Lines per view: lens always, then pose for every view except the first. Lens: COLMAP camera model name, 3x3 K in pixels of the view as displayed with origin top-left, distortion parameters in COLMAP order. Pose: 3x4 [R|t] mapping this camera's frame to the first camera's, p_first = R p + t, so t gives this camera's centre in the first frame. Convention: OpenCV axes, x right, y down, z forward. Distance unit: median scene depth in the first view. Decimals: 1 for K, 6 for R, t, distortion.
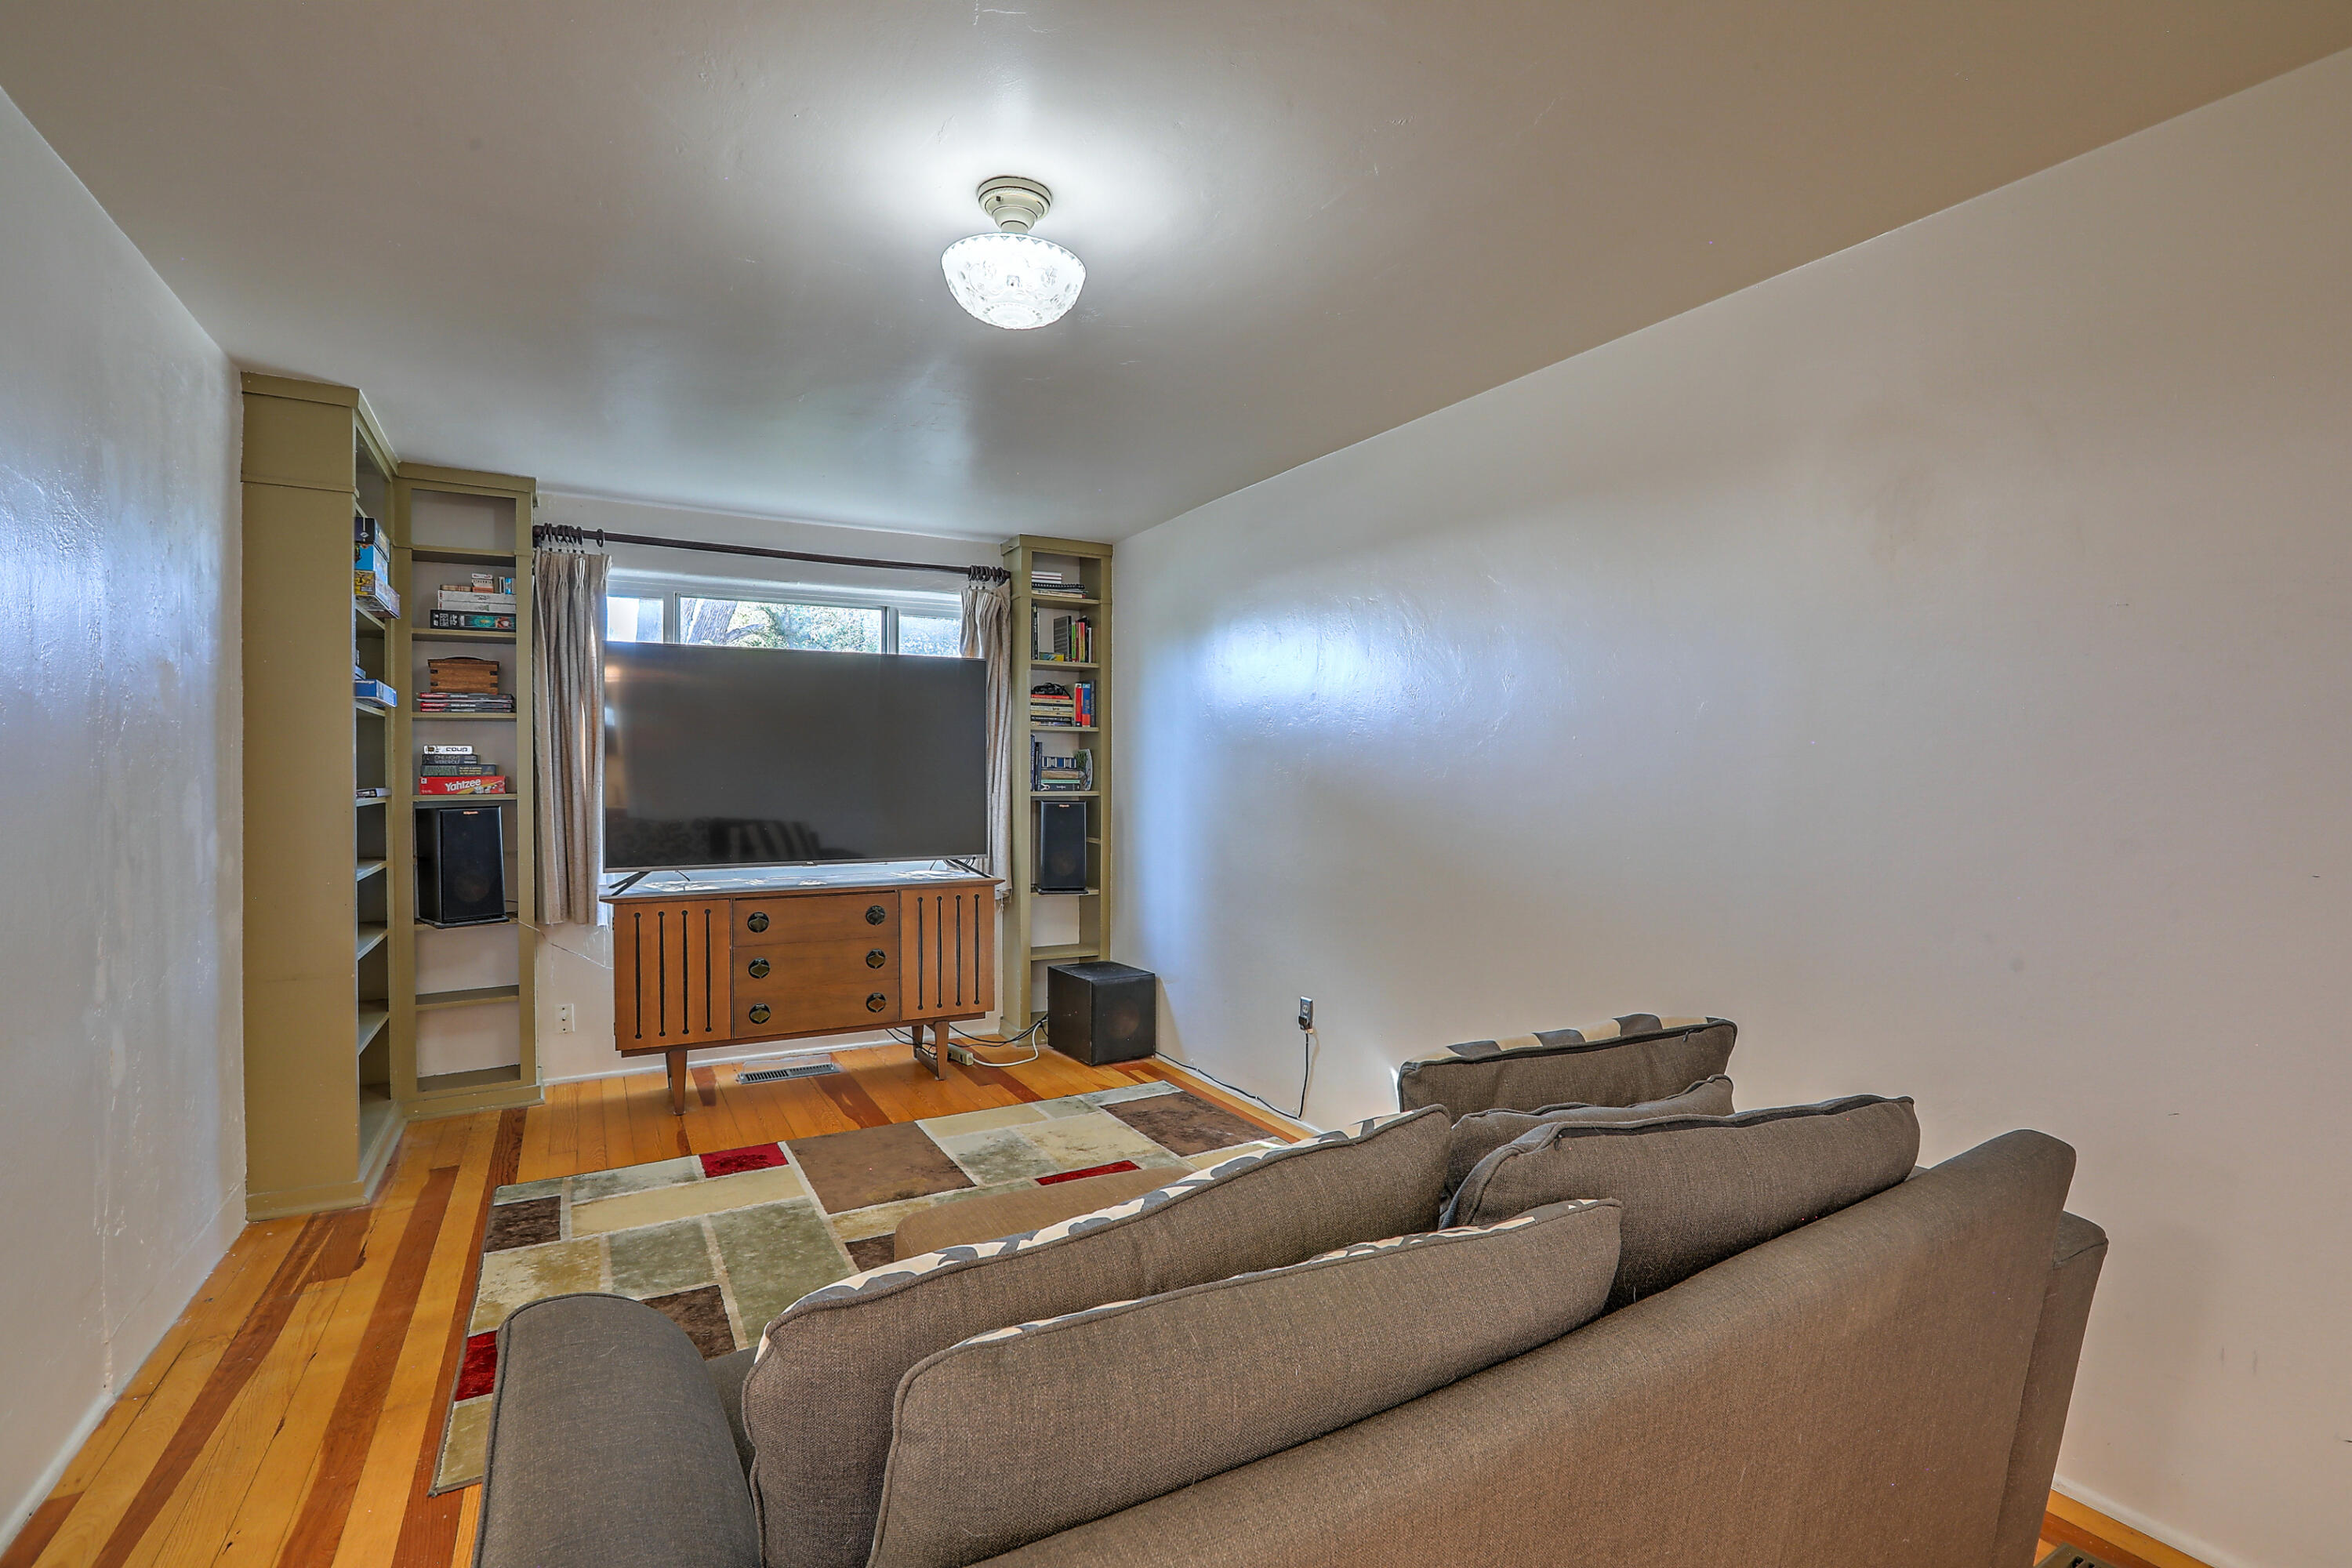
lens RADIAL K [[1064.7, 0, 1181.0], [0, 1064.7, 785.6], [0, 0, 1]] dist [-0.056638, 0.019888]
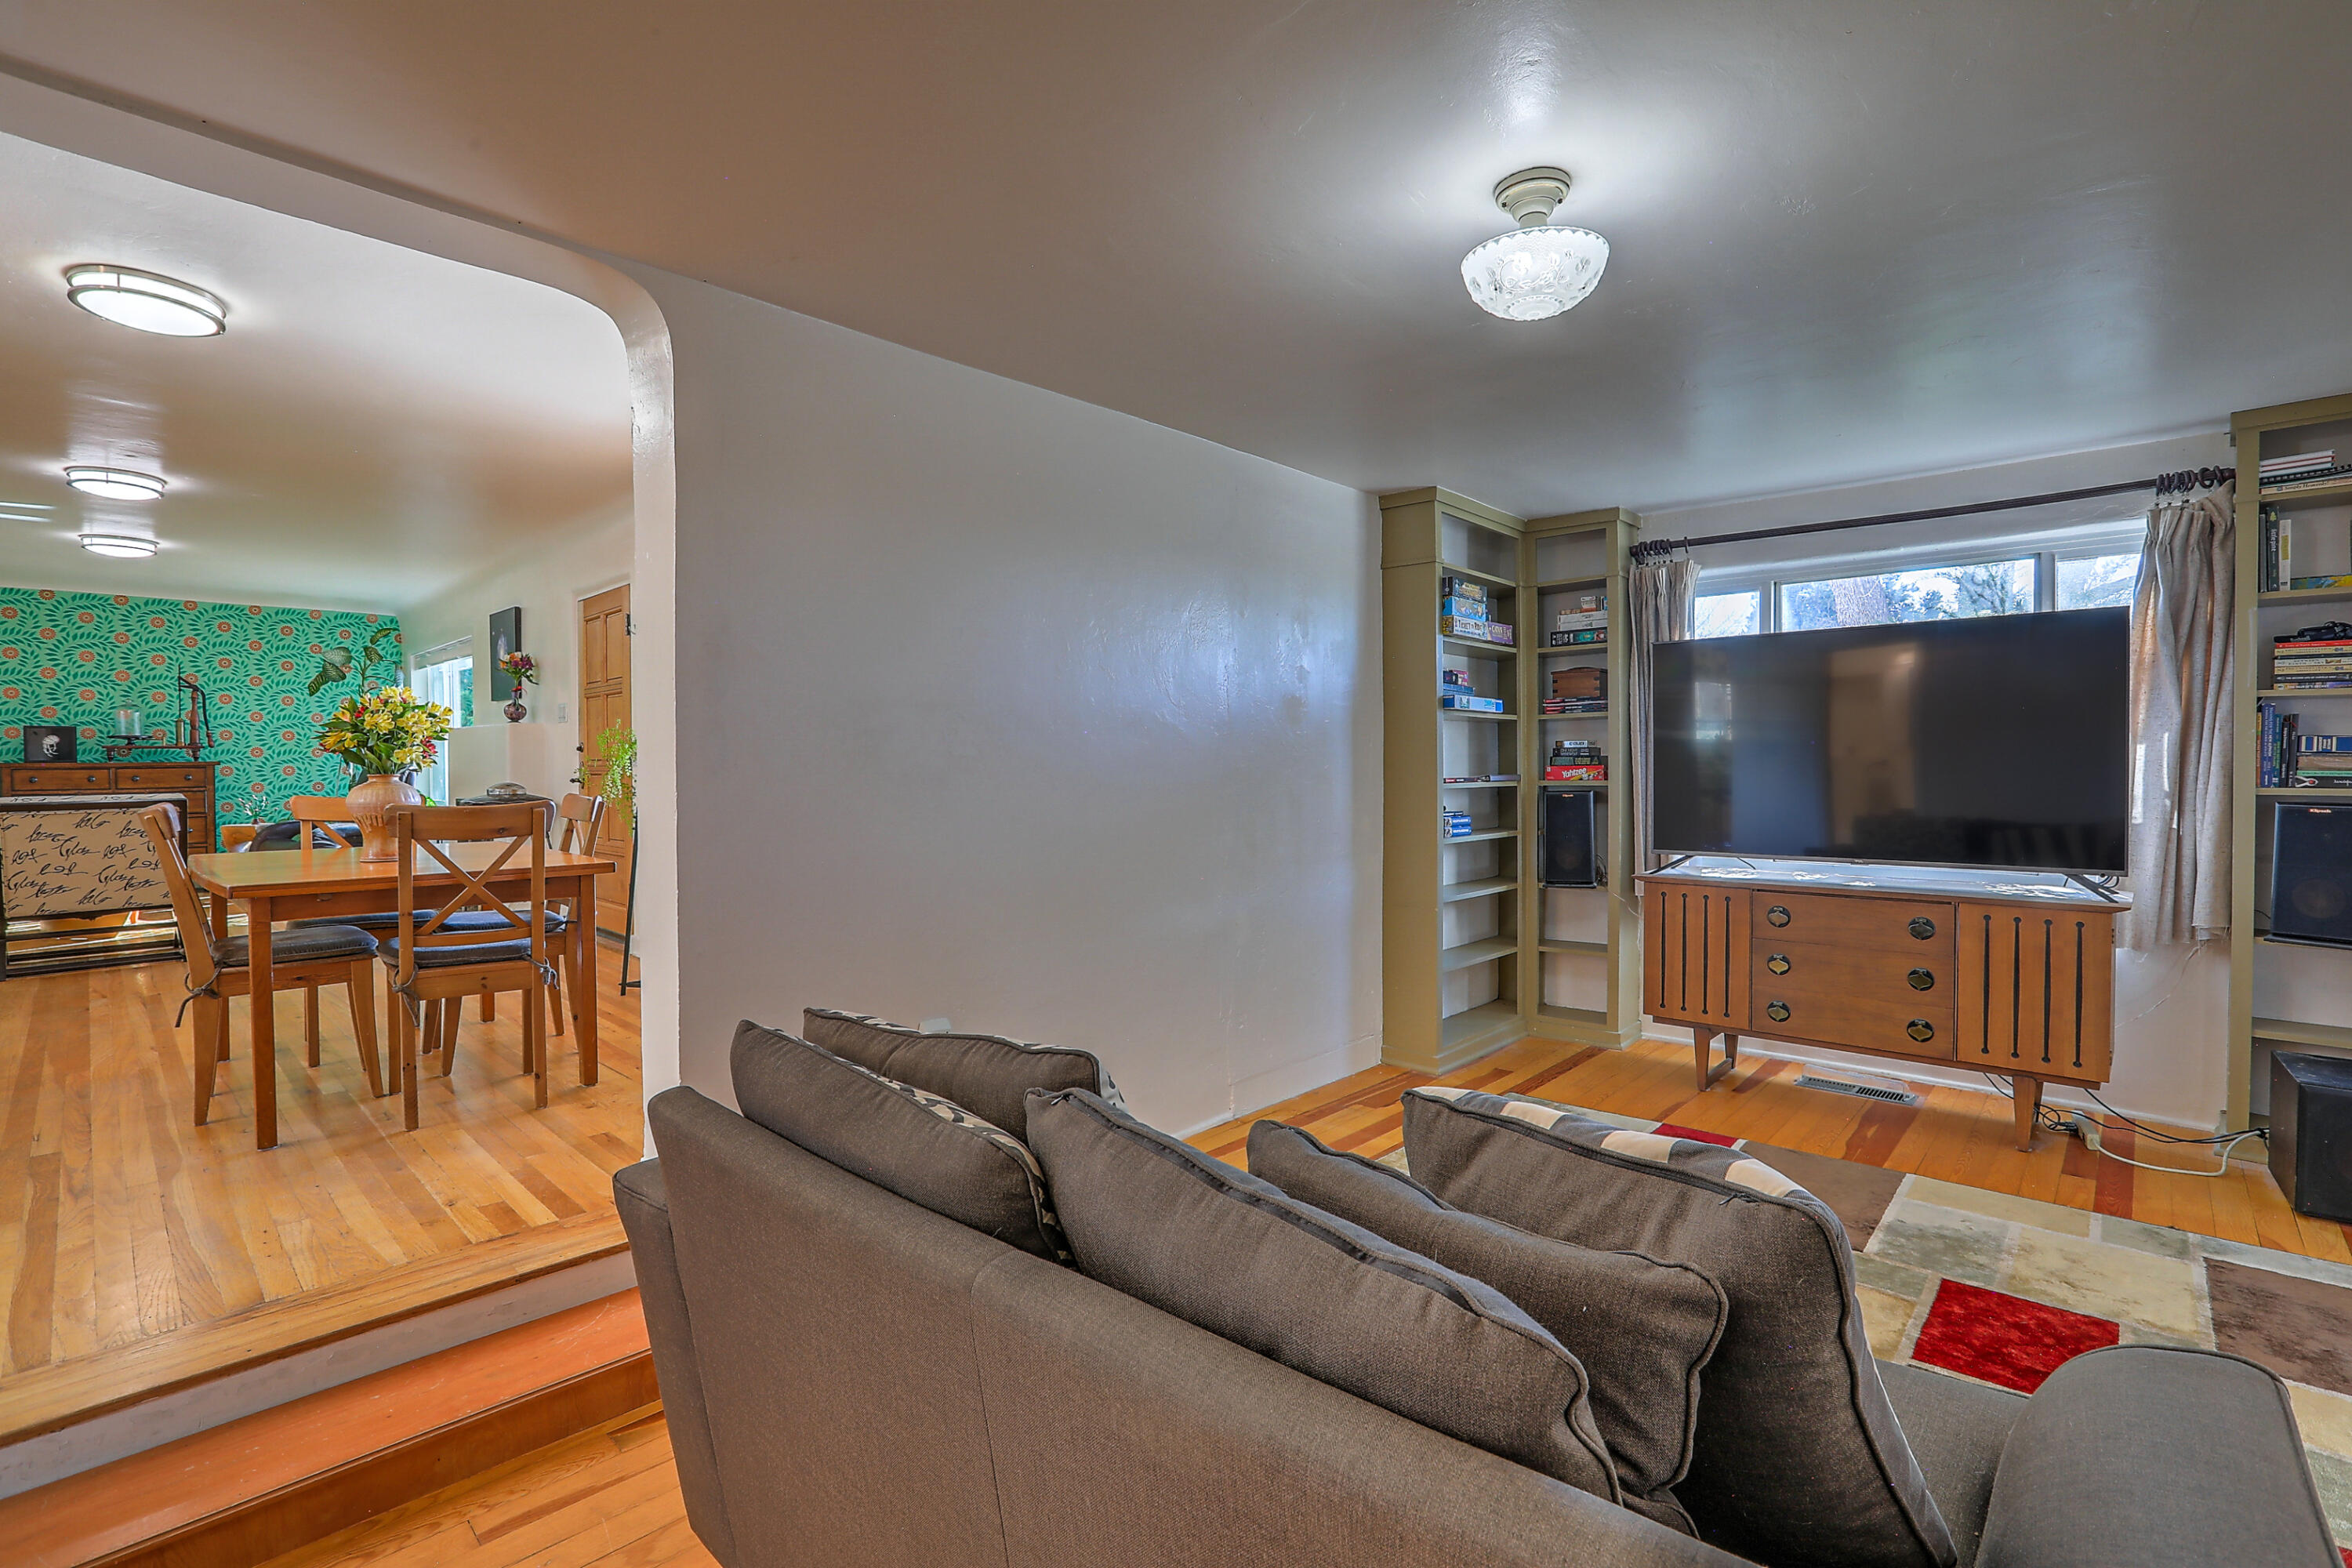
lens RADIAL K [[1064.7, 0, 1181.0], [0, 1064.7, 785.6], [0, 0, 1]] dist [-0.056638, 0.019888]
pose [[0.296084, 0.018034, -0.954992, 0.342524], [-0.006194, 0.999837, 0.016961, -0.003459], [0.955142, 0.000894, 0.296148, 0.186899]]
